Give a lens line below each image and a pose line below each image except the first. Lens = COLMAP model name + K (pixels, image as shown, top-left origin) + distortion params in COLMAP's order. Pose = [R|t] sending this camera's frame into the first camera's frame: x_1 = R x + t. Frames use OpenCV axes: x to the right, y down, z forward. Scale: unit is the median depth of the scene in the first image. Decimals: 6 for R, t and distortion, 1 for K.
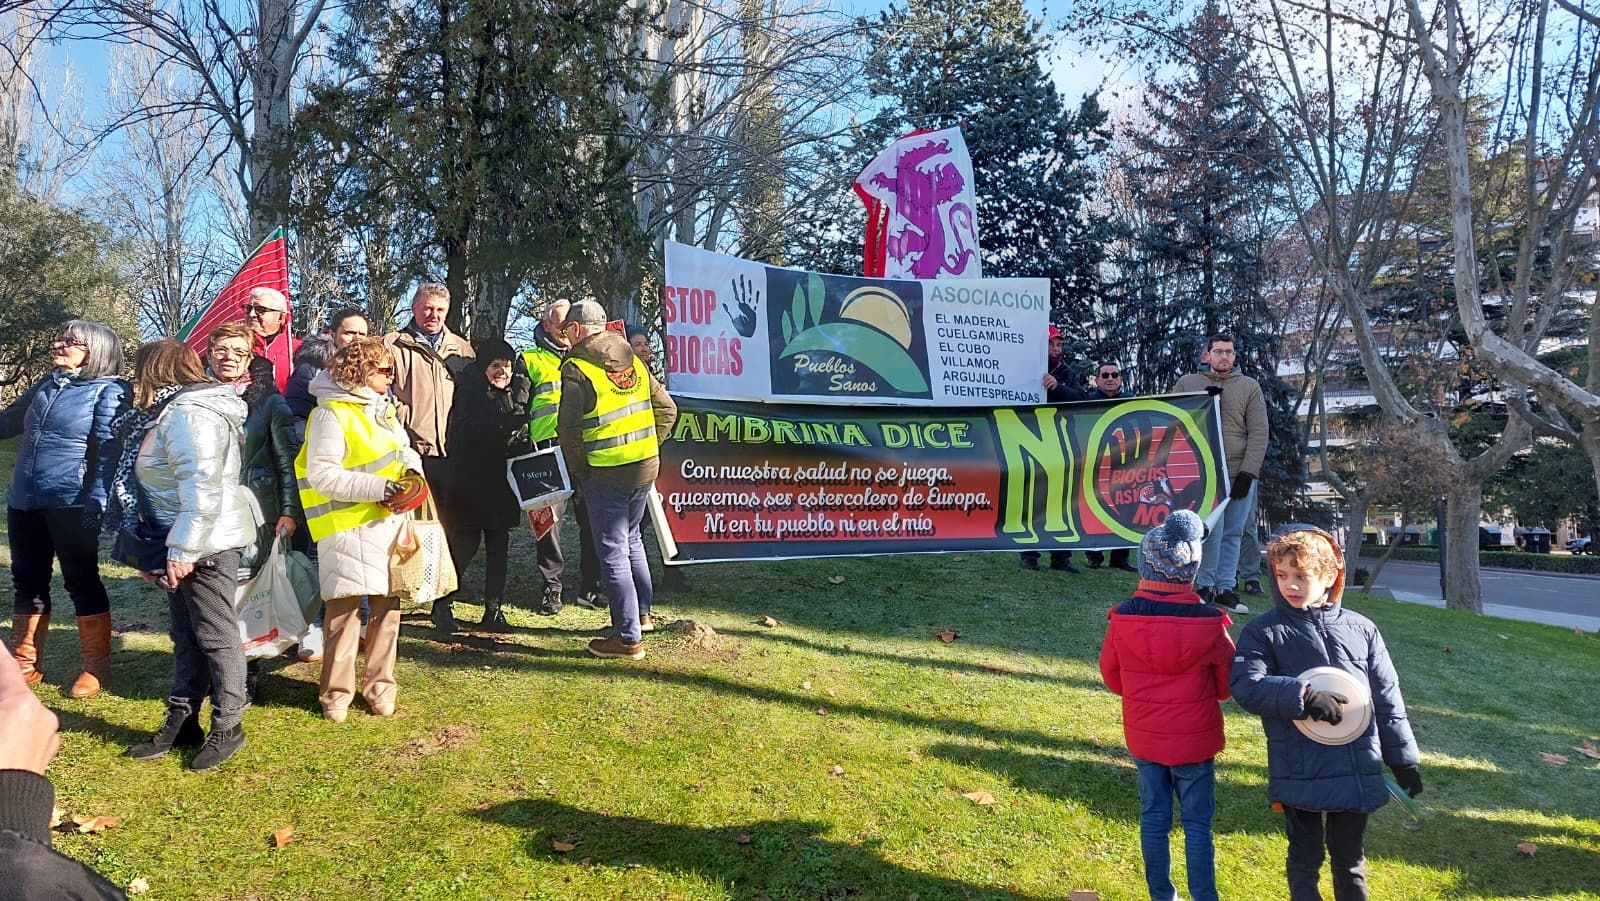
lens RADIAL K [[1146.6, 0, 799.1], [0, 1146.6, 433.6], [0, 0, 1]] dist [0.067642, -0.060010]
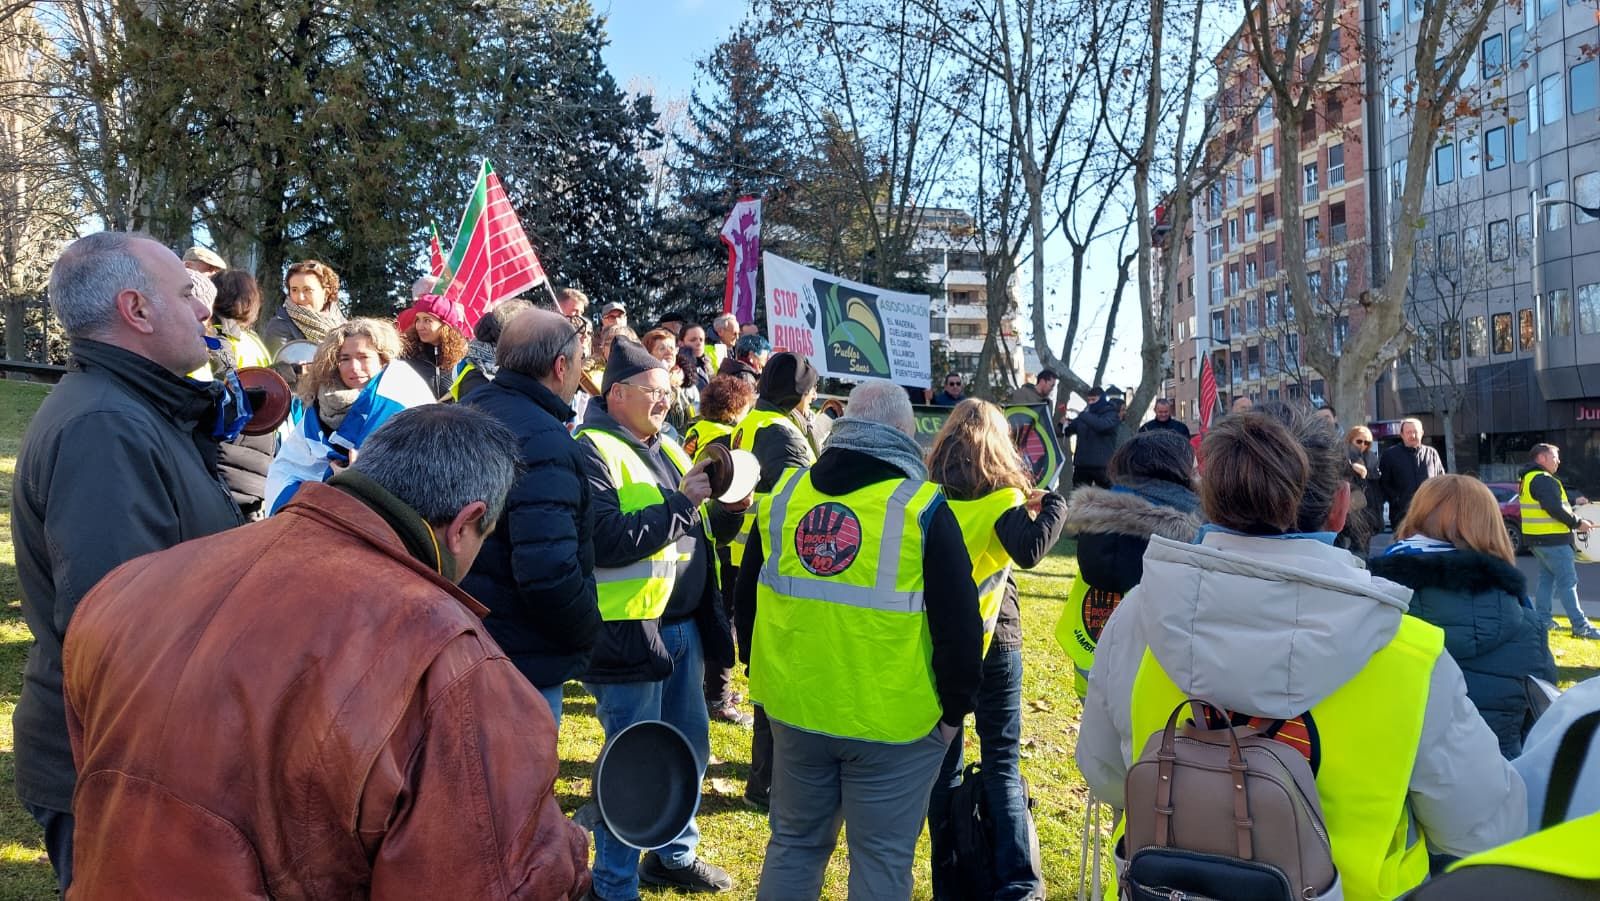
lens RADIAL K [[1146.6, 0, 832.6], [0, 1146.6, 437.5], [0, 0, 1]] dist [0.067642, -0.060010]
pose [[0.839063, 0.021294, 0.543617, -0.453588], [-0.043543, 0.998657, 0.028089, -0.009370], [-0.542288, -0.047240, 0.838863, -0.101093]]
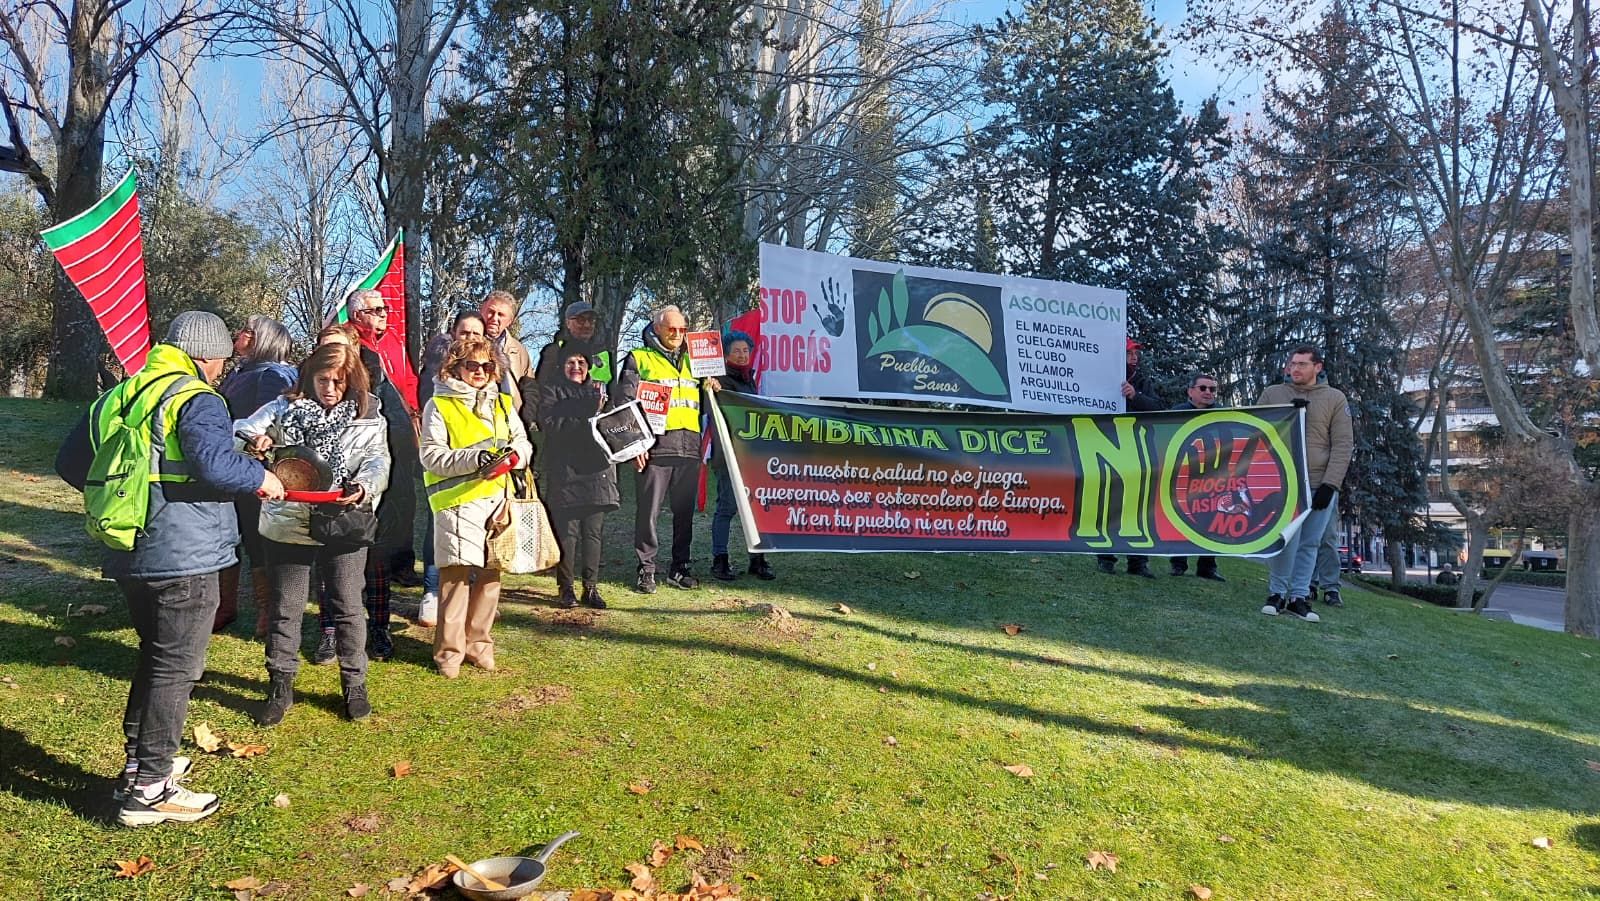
lens RADIAL K [[1146.6, 0, 813.0], [0, 1146.6, 448.9], [0, 0, 1]] dist [0.067642, -0.060010]
pose [[0.996093, 0.023841, -0.085027, 0.015819], [-0.023118, 0.999688, 0.009477, 0.002009], [0.085227, -0.007474, 0.996334, -0.032435]]
